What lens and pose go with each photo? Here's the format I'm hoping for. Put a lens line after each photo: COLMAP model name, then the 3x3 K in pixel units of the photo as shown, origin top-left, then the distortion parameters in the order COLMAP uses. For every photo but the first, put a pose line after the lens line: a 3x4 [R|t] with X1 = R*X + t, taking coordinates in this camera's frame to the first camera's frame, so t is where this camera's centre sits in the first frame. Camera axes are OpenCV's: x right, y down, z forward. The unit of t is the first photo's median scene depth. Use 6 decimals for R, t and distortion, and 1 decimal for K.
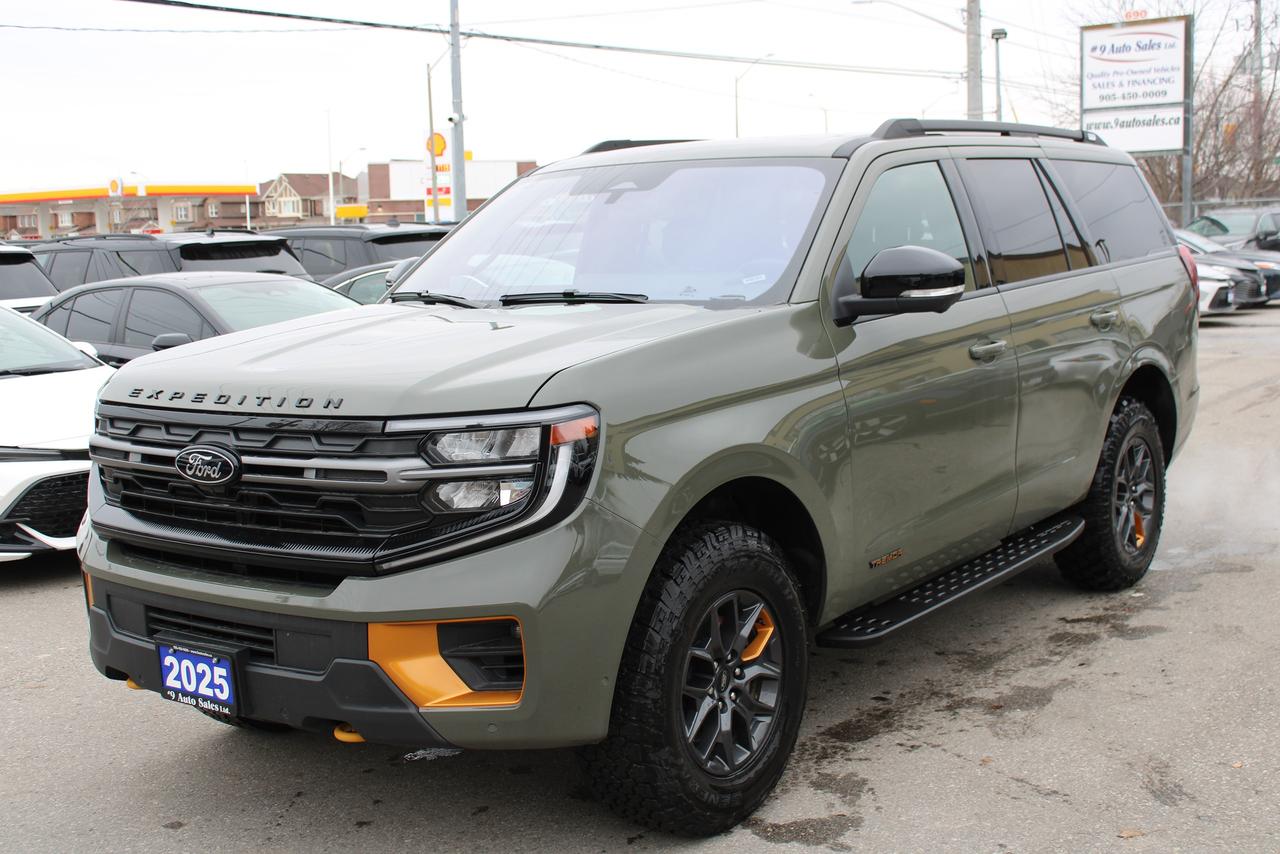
lens RADIAL K [[1572.3, 0, 638.7], [0, 1572.3, 453.9], [0, 0, 1]] dist [-0.022398, -0.035358]
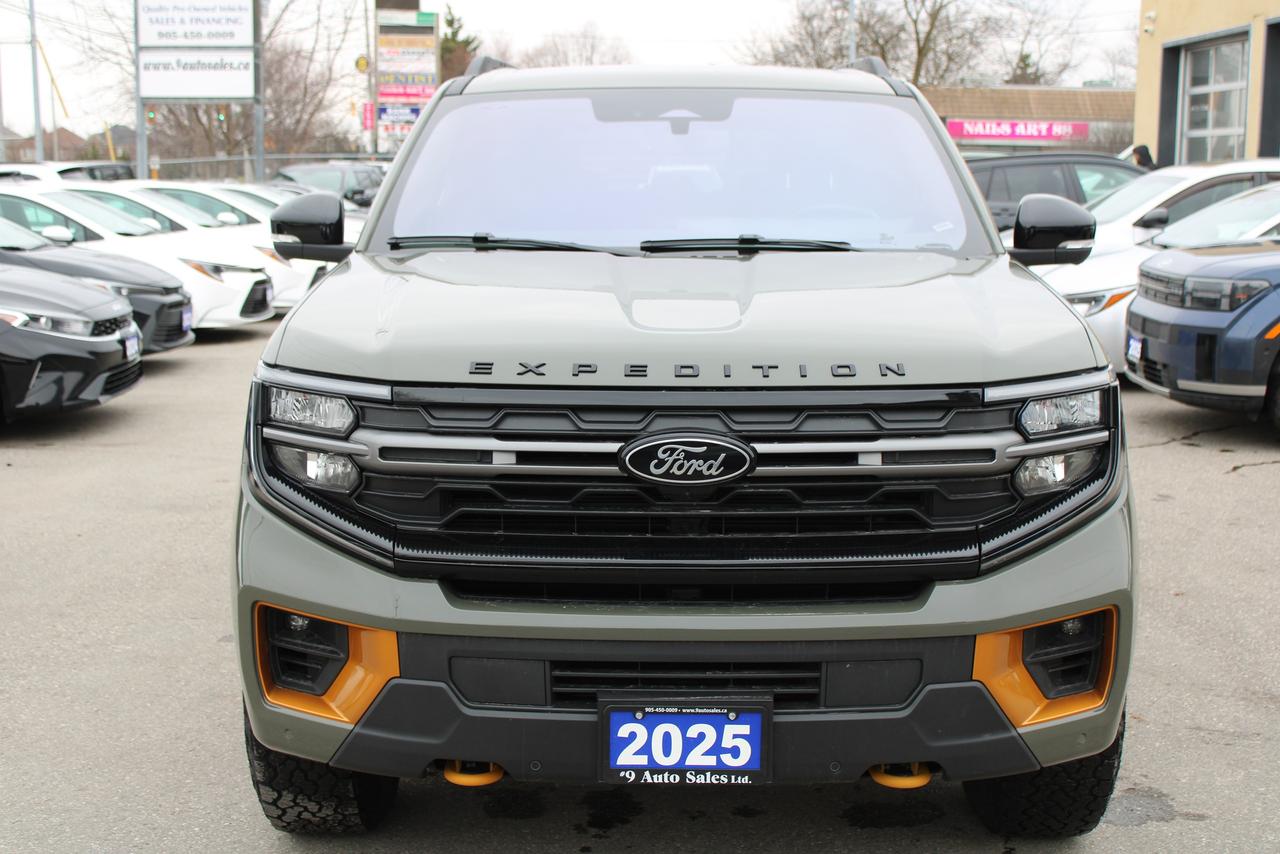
lens RADIAL K [[1779.3, 0, 640.0], [0, 1779.3, 427.0], [0, 0, 1]] dist [-0.039849, -0.102529]
pose [[0.799524, -0.047966, 0.598715, -0.797745], [0.051840, 0.998597, 0.010776, -0.018421], [-0.598393, 0.022422, 0.800889, 0.333094]]
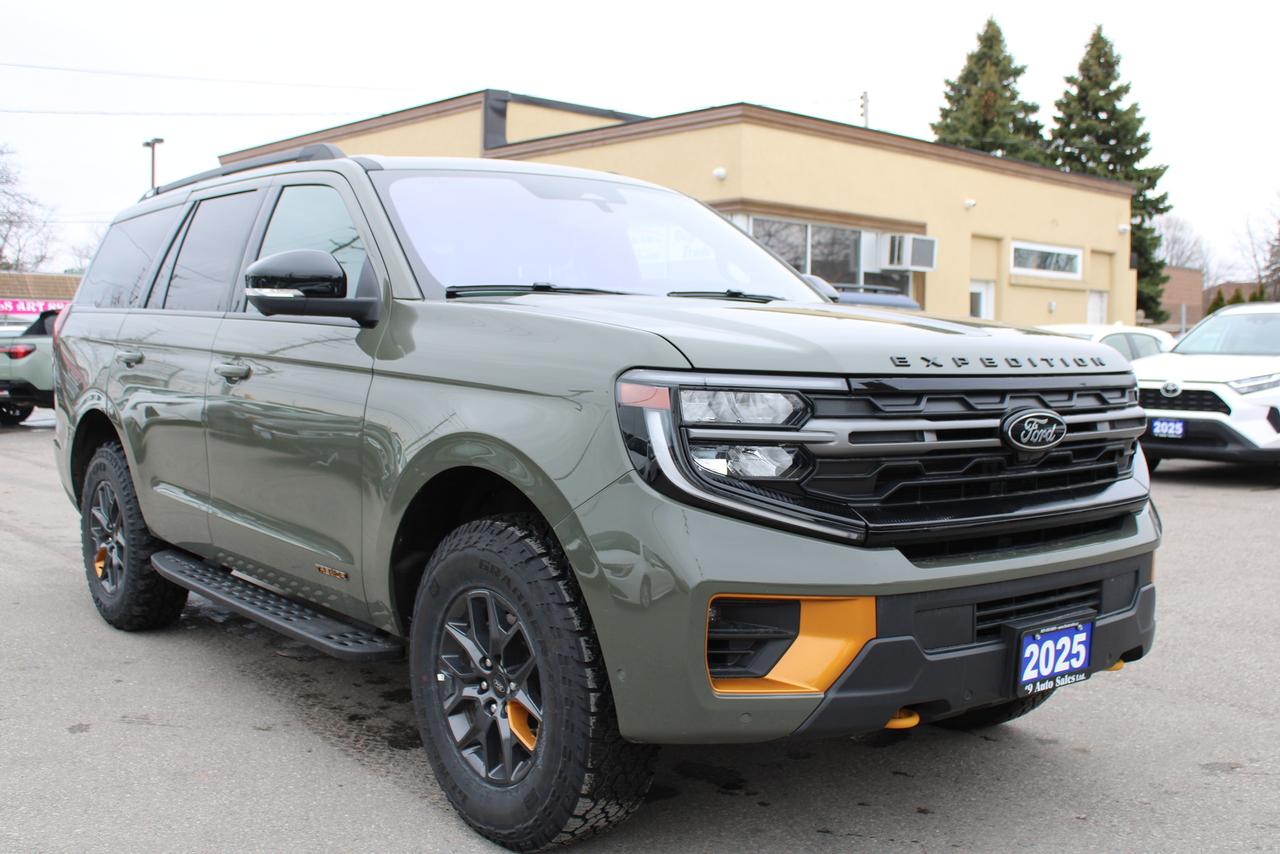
lens RADIAL K [[1365.3, 0, 640.0], [0, 1365.3, 427.0], [0, 0, 1]] dist [-0.110889, -0.005411]
pose [[0.246995, -0.019431, 0.968822, -1.120709], [0.120892, 0.992606, -0.010913, -0.014421], [-0.961446, 0.119818, 0.247518, 1.023778]]
